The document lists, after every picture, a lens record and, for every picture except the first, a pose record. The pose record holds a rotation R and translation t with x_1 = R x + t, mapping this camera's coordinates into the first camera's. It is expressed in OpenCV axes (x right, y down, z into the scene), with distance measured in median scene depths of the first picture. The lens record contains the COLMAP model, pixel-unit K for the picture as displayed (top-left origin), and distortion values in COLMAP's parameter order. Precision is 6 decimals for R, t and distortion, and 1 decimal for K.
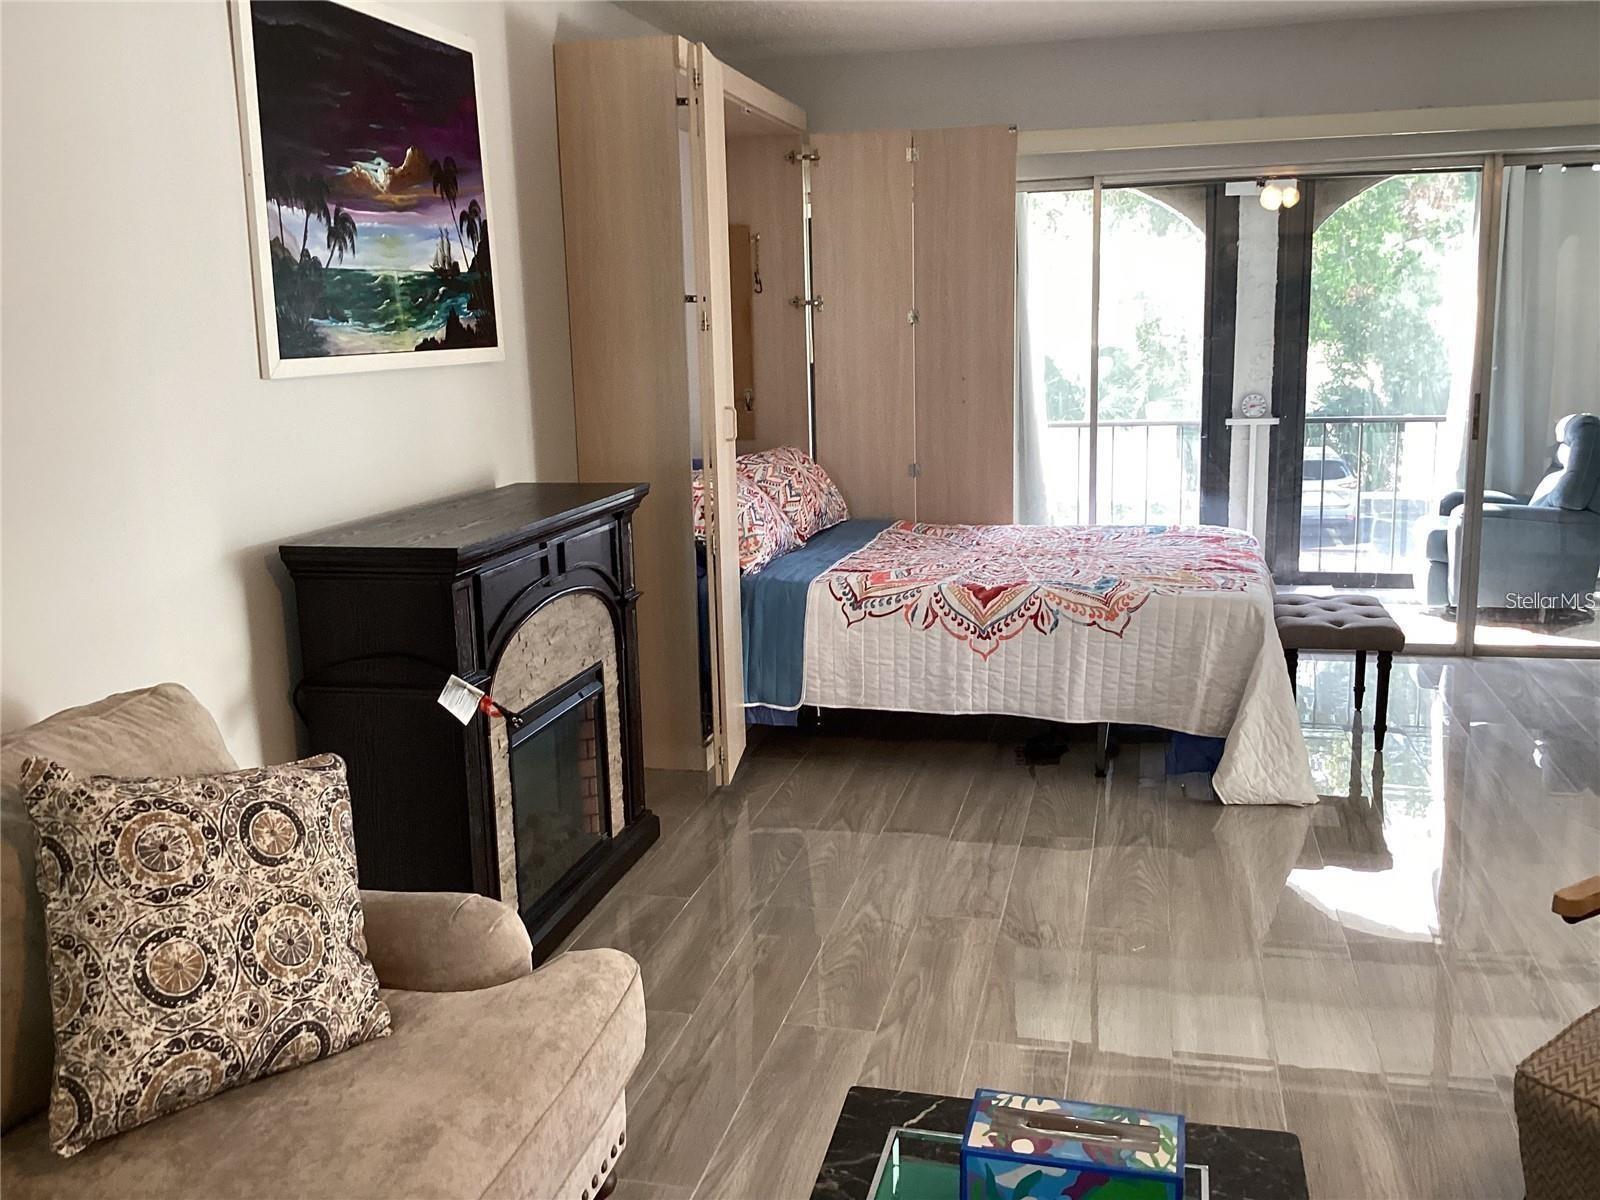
lens RADIAL K [[1454.9, 0, 797.9], [0, 1454.9, 600.4], [0, 0, 1]] dist [0.112560, -0.265752]
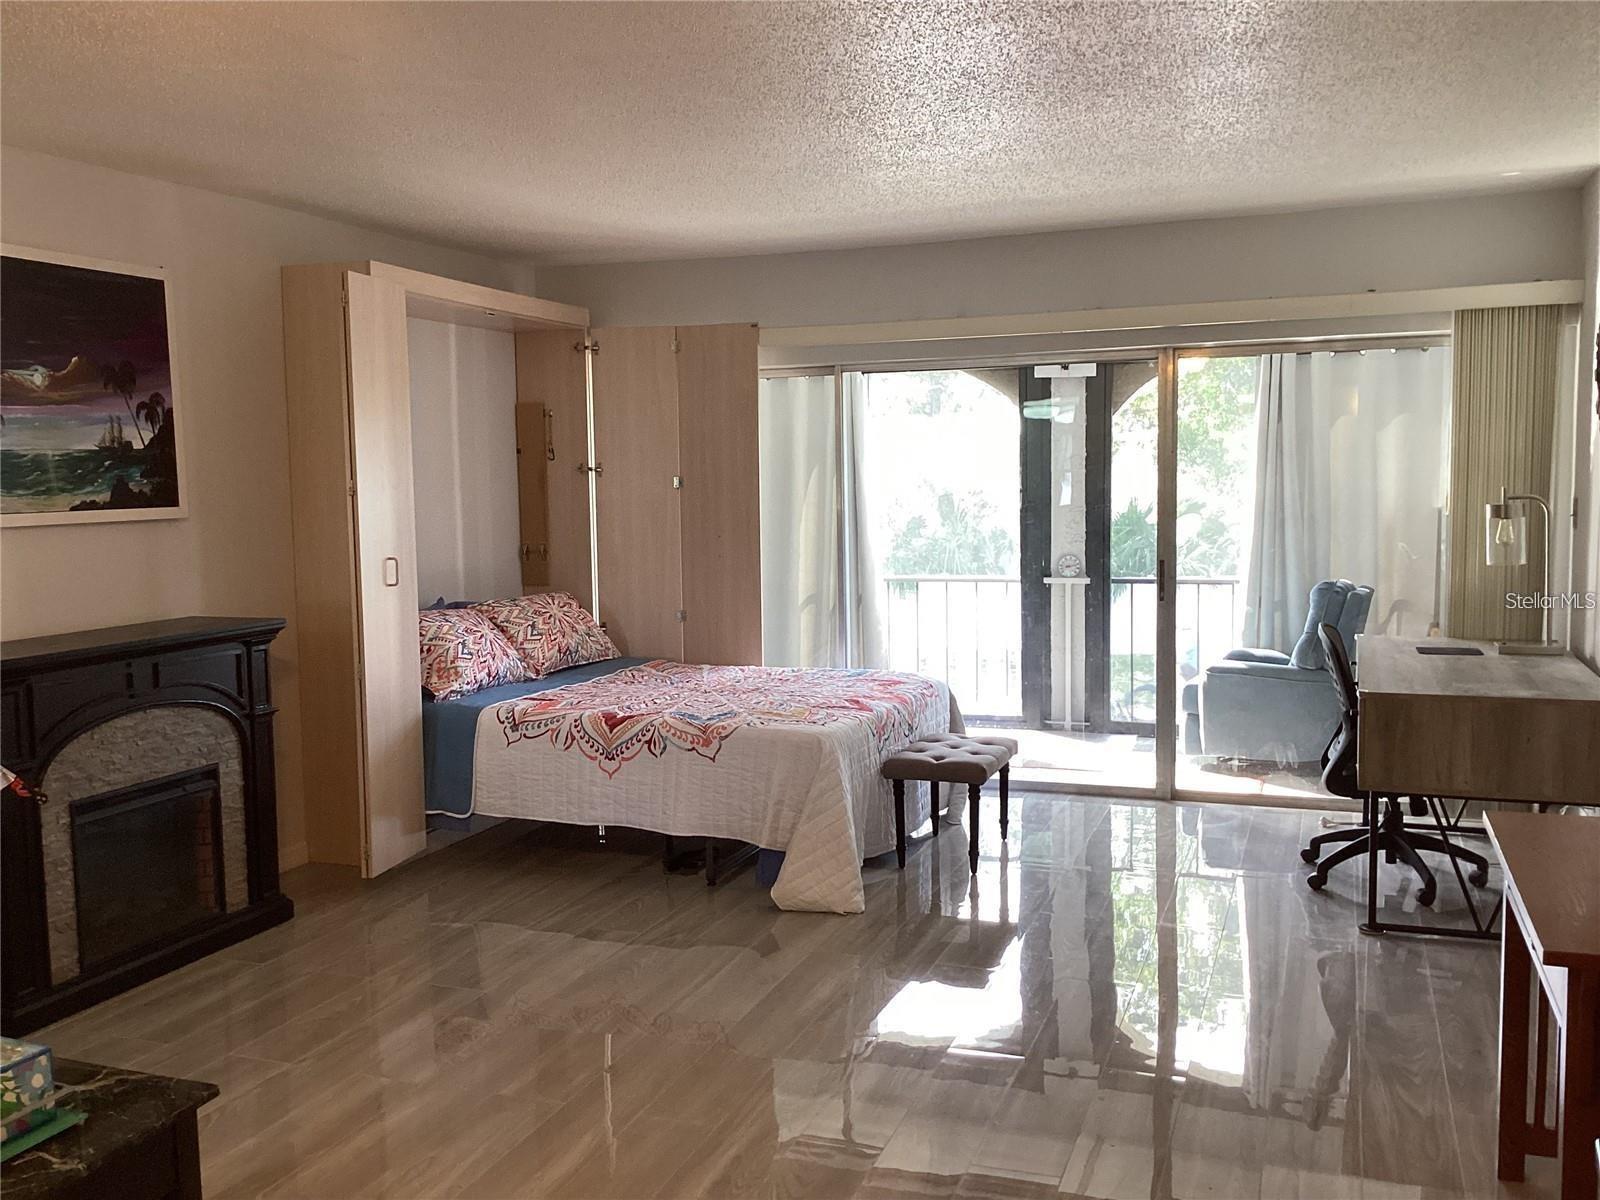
lens RADIAL K [[1444.5, 0, 796.0], [0, 1444.5, 598.1], [0, 0, 1]] dist [0.117636, -0.257312]
pose [[0.992898, 0.022399, -0.116838, 0.415179], [-0.034177, 0.994420, -0.099802, 0.008580], [0.113951, 0.103086, 0.988124, -0.142090]]
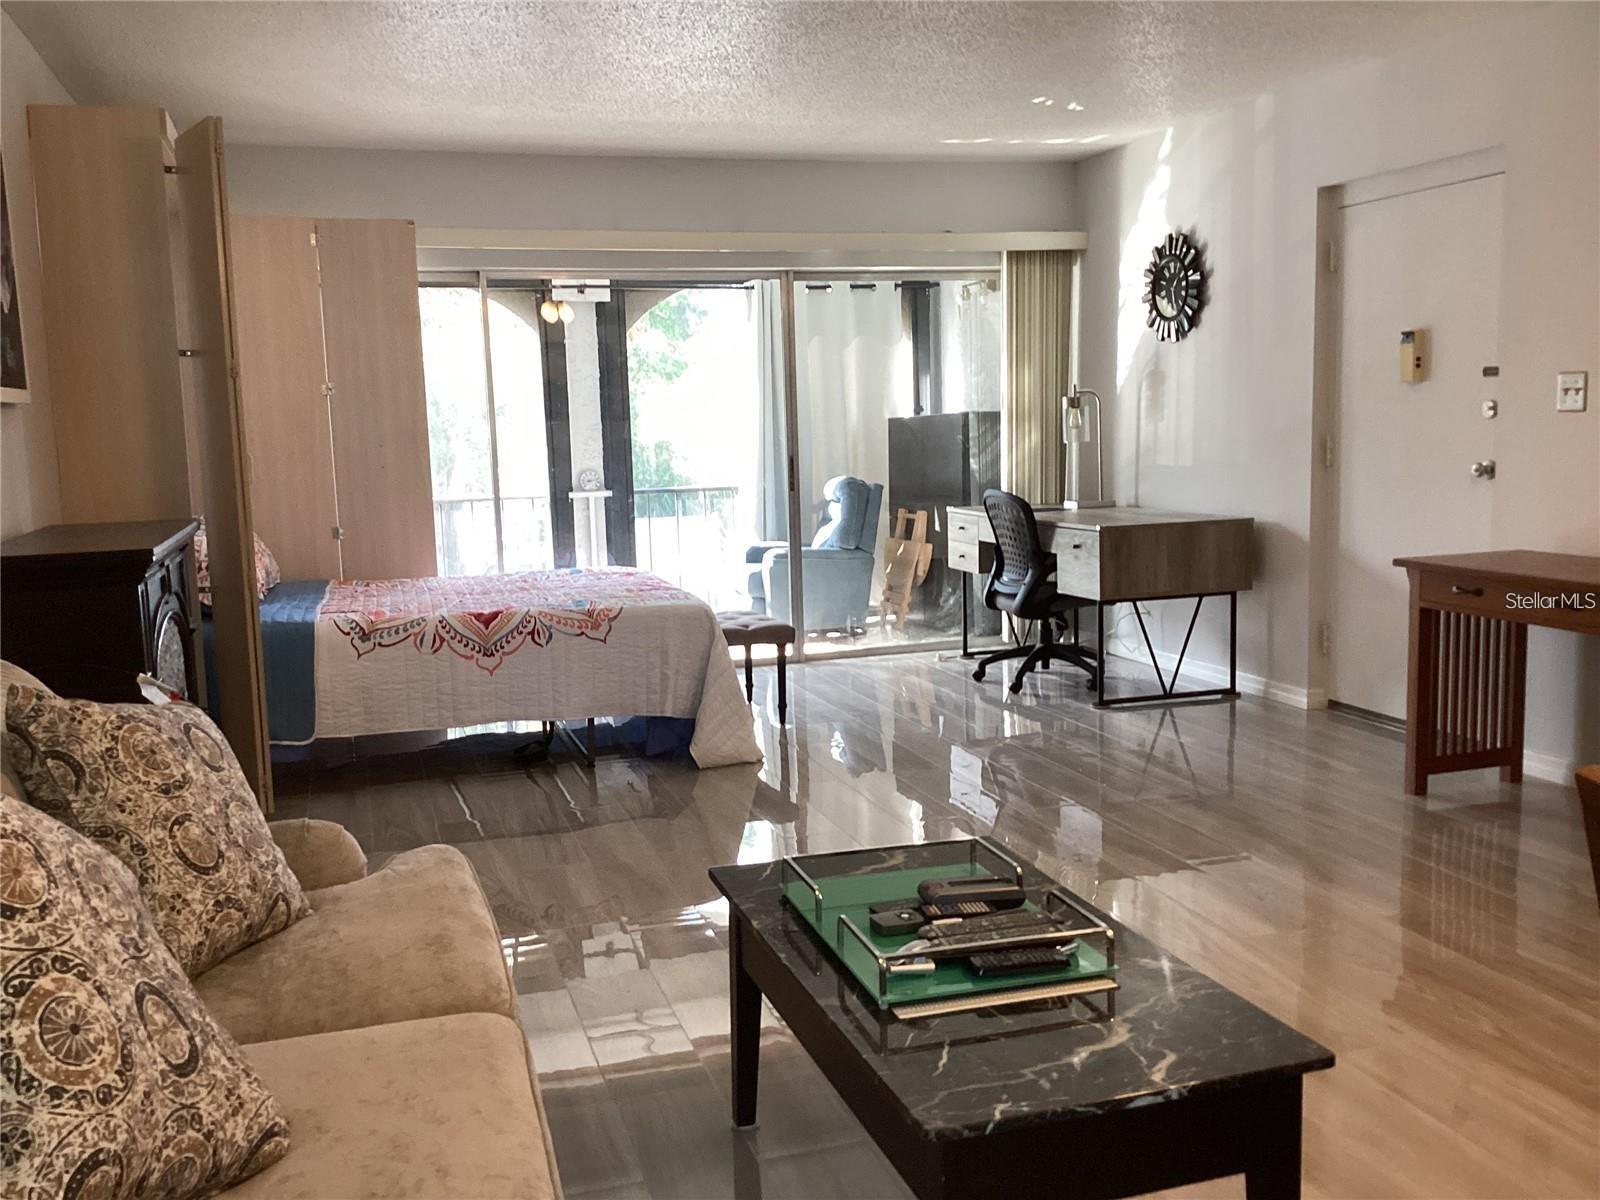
lens RADIAL K [[1448.0, 0, 797.9], [0, 1448.0, 606.7], [0, 0, 1]] dist [0.097178, -0.167712]
pose [[0.857402, -0.064623, 0.510573, -0.246537], [0.104407, 0.993297, -0.049609, 0.070624], [-0.503945, 0.095842, 0.858402, -0.100407]]
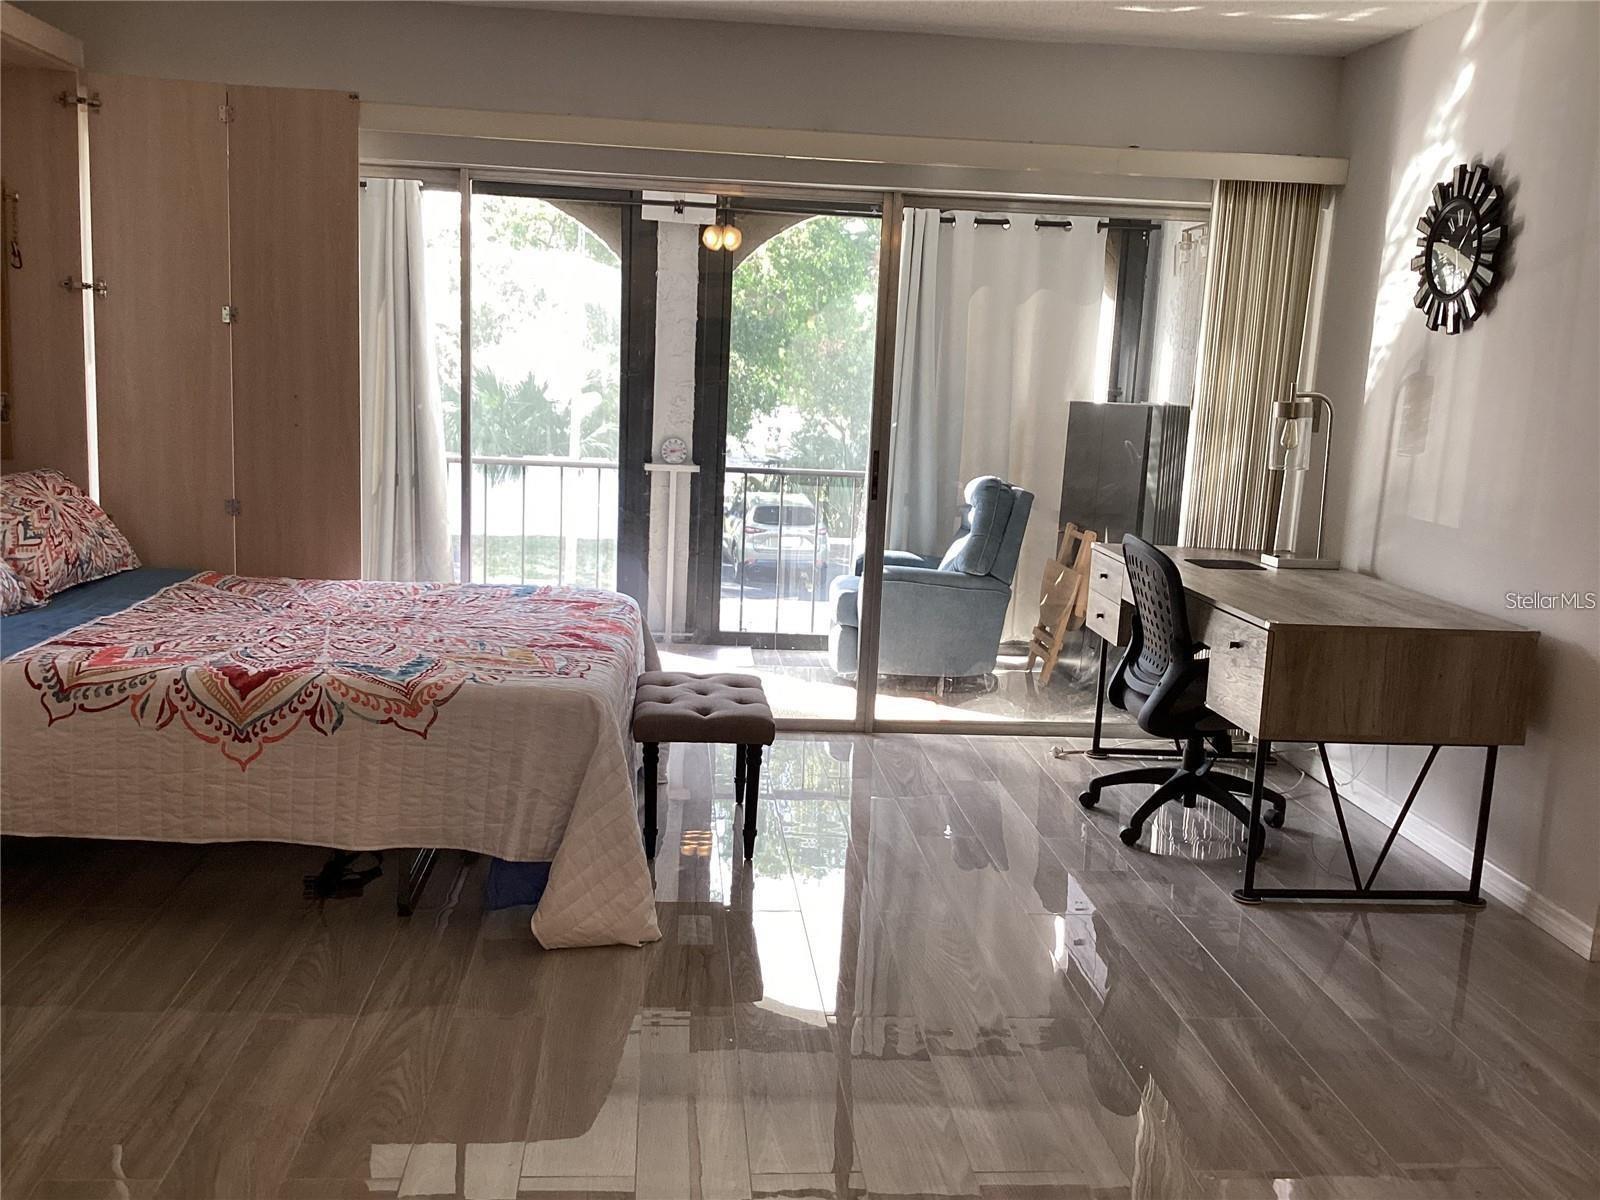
lens RADIAL K [[1454.9, 0, 797.9], [0, 1454.9, 600.4], [0, 0, 1]] dist [0.112560, -0.265752]
pose [[0.944866, 0.017201, 0.327006, 0.151945], [-0.010060, 0.999673, -0.023514, -0.031581], [-0.327303, 0.018928, 0.944730, 0.196848]]
